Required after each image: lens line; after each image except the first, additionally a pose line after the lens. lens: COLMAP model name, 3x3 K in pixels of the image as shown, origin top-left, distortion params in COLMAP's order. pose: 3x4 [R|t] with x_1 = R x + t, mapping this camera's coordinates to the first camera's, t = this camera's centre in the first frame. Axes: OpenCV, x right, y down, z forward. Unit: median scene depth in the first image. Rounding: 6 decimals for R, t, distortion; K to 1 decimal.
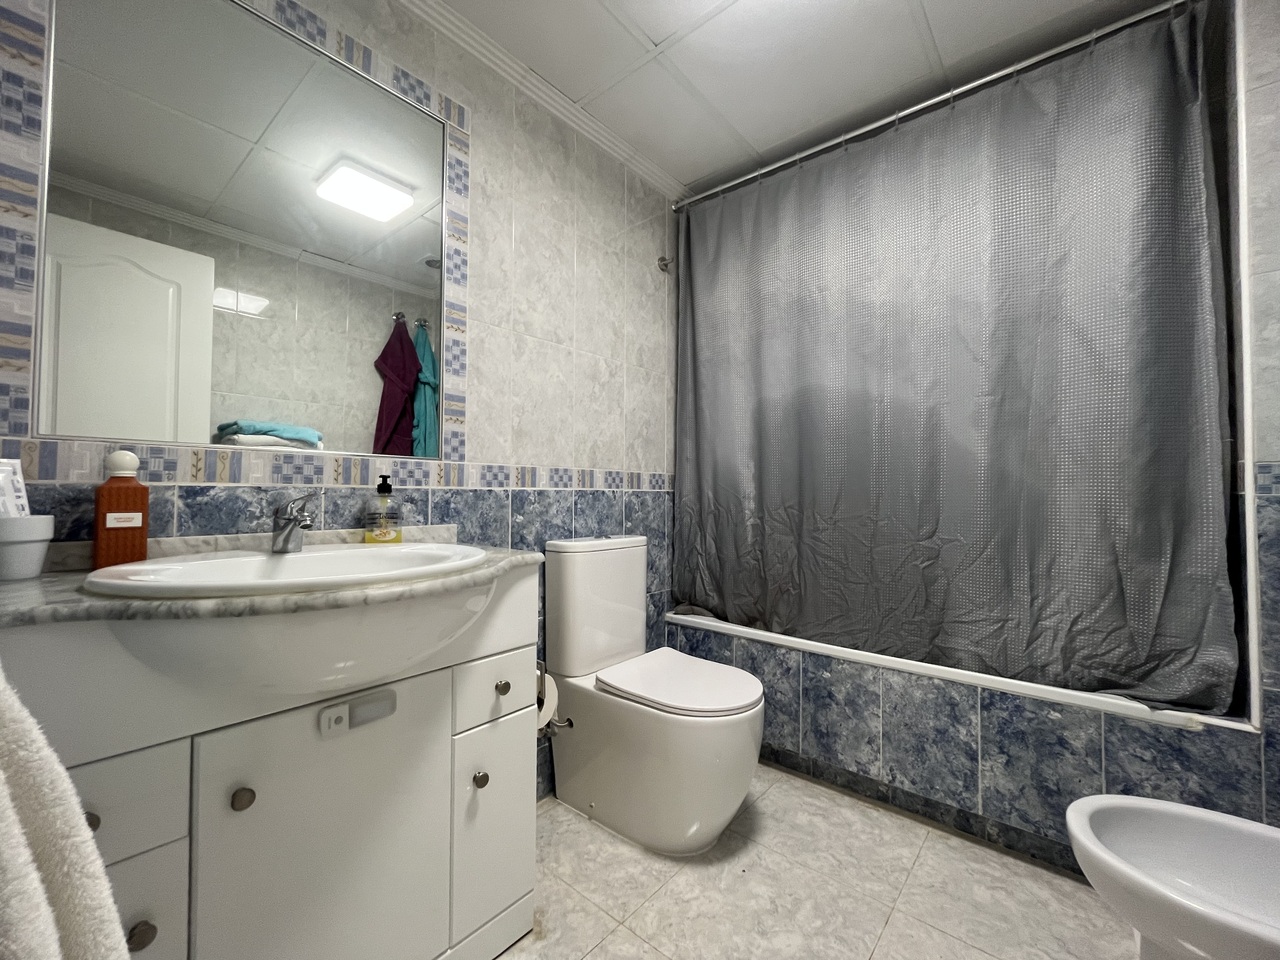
lens RADIAL K [[525.2, 0, 636.8], [0, 525.2, 480.0], [0, 0, 1]] dist [-0.006046, 0.003230]
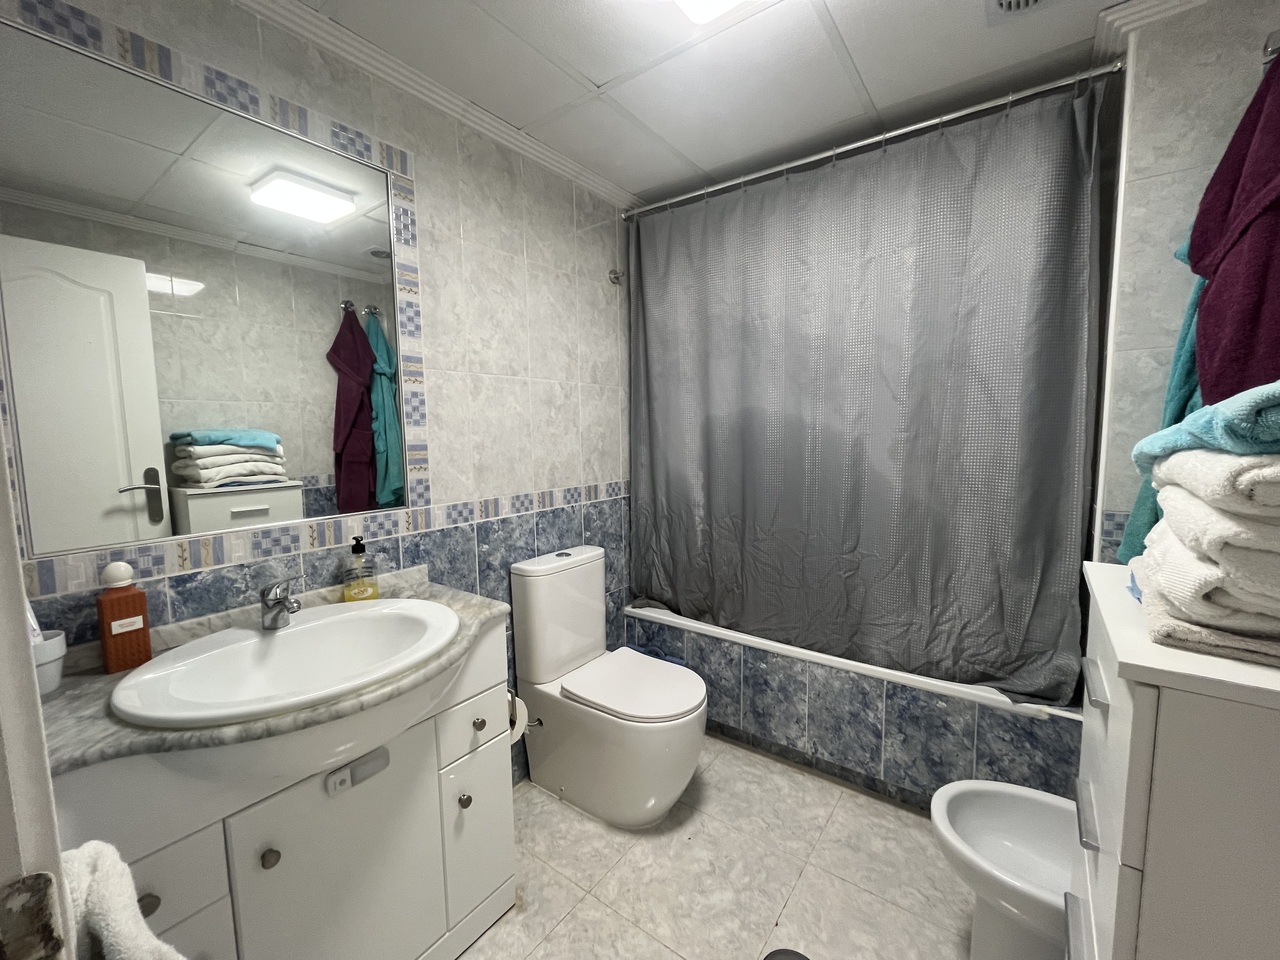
lens RADIAL K [[525.2, 0, 636.8], [0, 525.2, 480.0], [0, 0, 1]] dist [-0.006046, 0.003230]
pose [[0.997571, -0.027487, 0.064004, 0.026087], [0.019601, 0.992493, 0.120724, -0.210123], [-0.066842, -0.119177, 0.990621, -0.087139]]
